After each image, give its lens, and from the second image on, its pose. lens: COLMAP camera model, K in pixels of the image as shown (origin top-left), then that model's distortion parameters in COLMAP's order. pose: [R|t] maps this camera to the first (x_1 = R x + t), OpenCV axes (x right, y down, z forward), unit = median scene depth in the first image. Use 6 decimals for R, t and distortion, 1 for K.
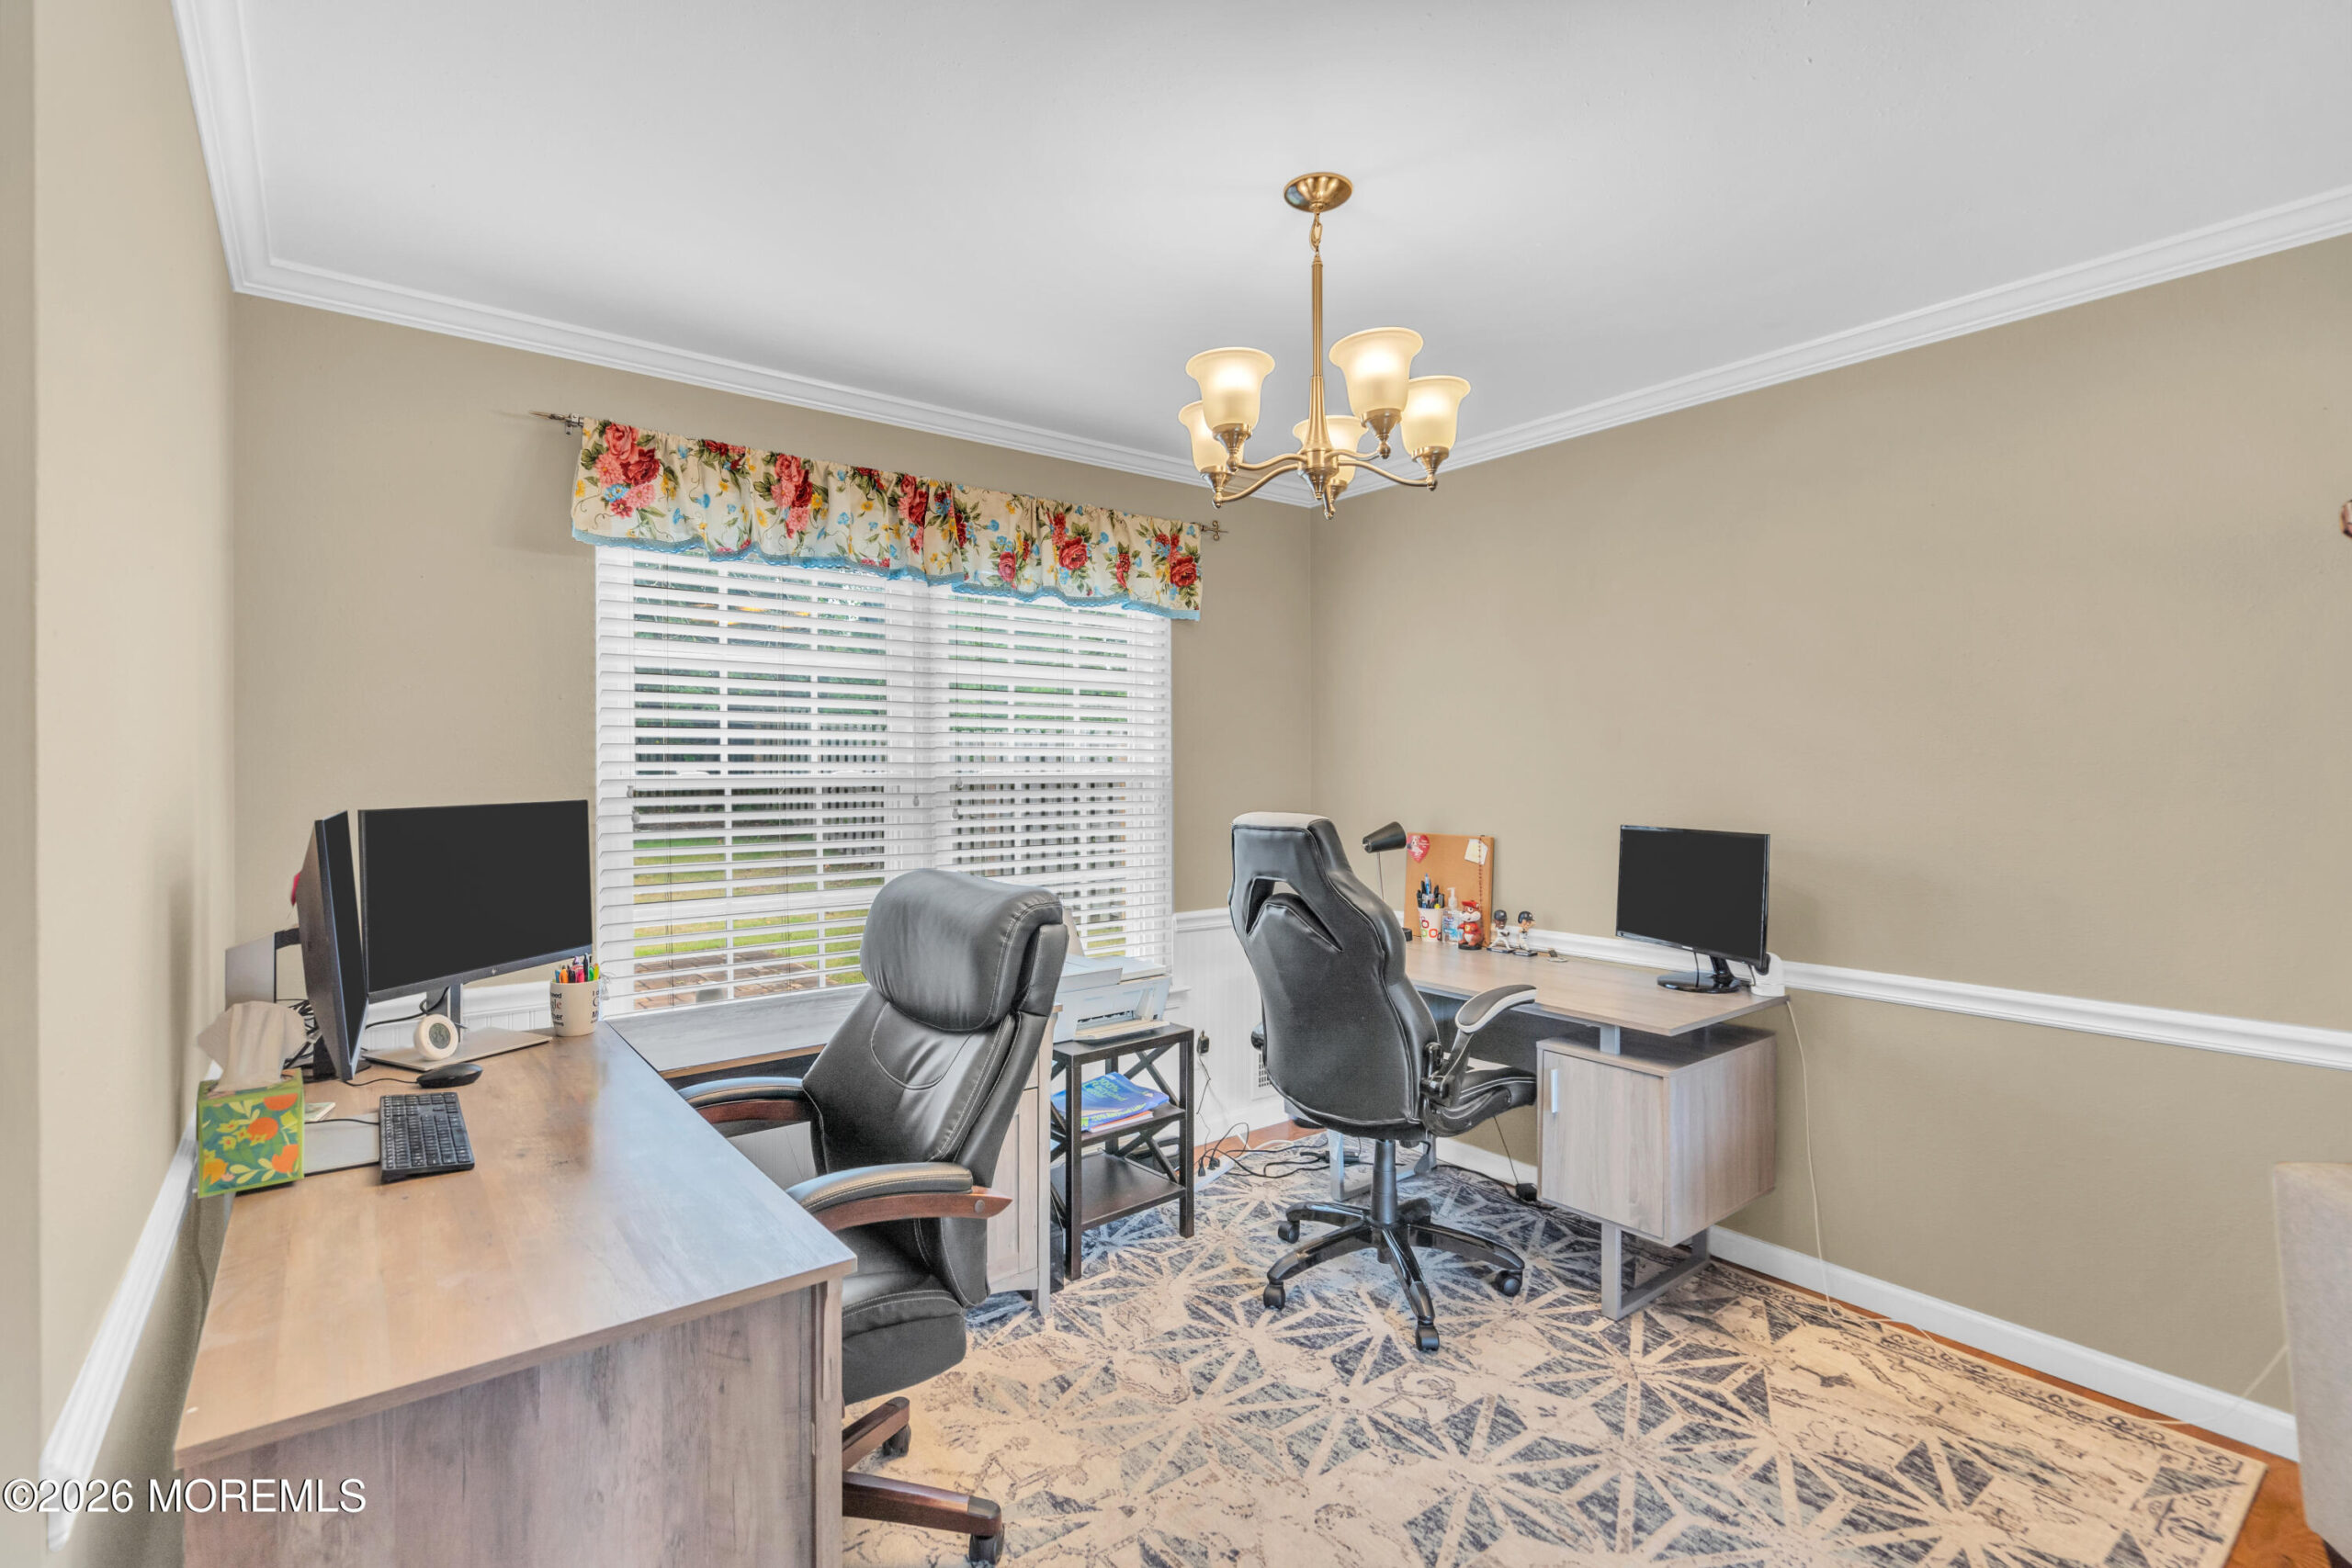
lens RADIAL K [[1086.3, 0, 1157.5], [0, 1086.3, 778.0], [0, 0, 1]] dist [-0.003660, -0.000930]
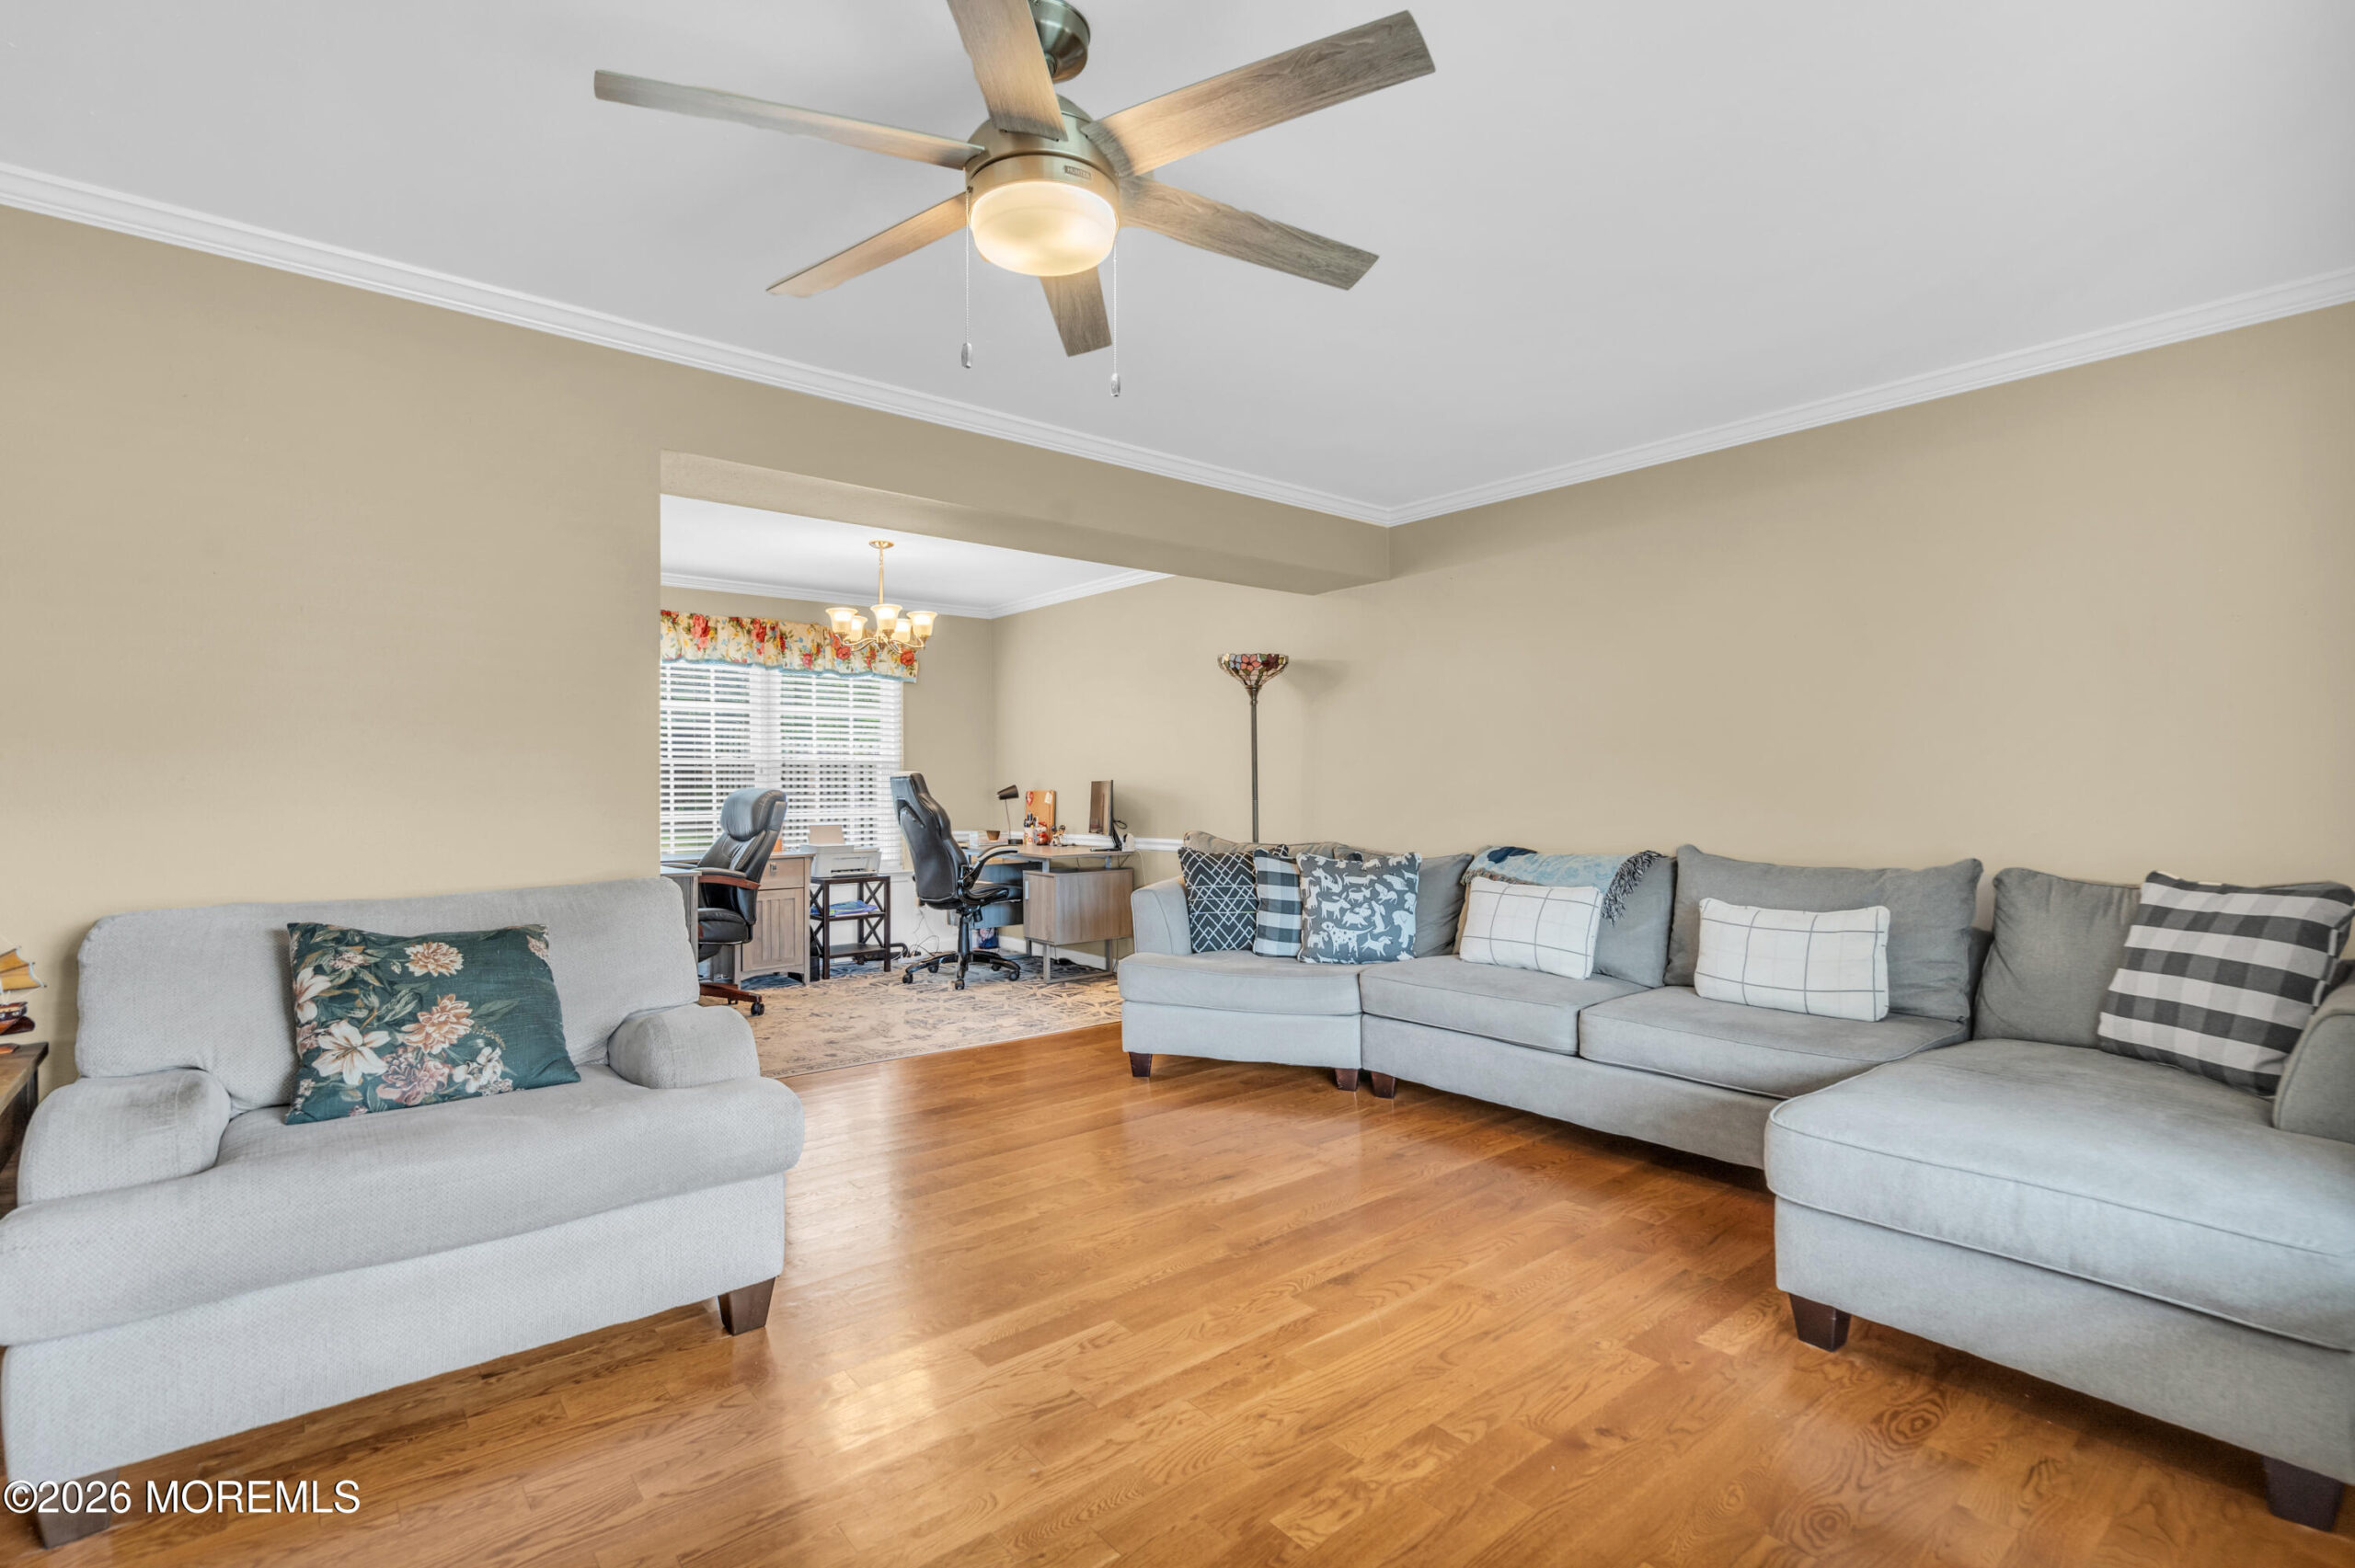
lens RADIAL K [[1087.6, 0, 1161.0], [0, 1087.6, 795.3], [0, 0, 1]] dist [-0.003660, -0.000930]
pose [[0.999275, -0.000959, 0.038066, 0.490800], [0.000939, 0.999999, 0.000548, 0.070267], [-0.038066, -0.000512, 0.999275, -1.187593]]
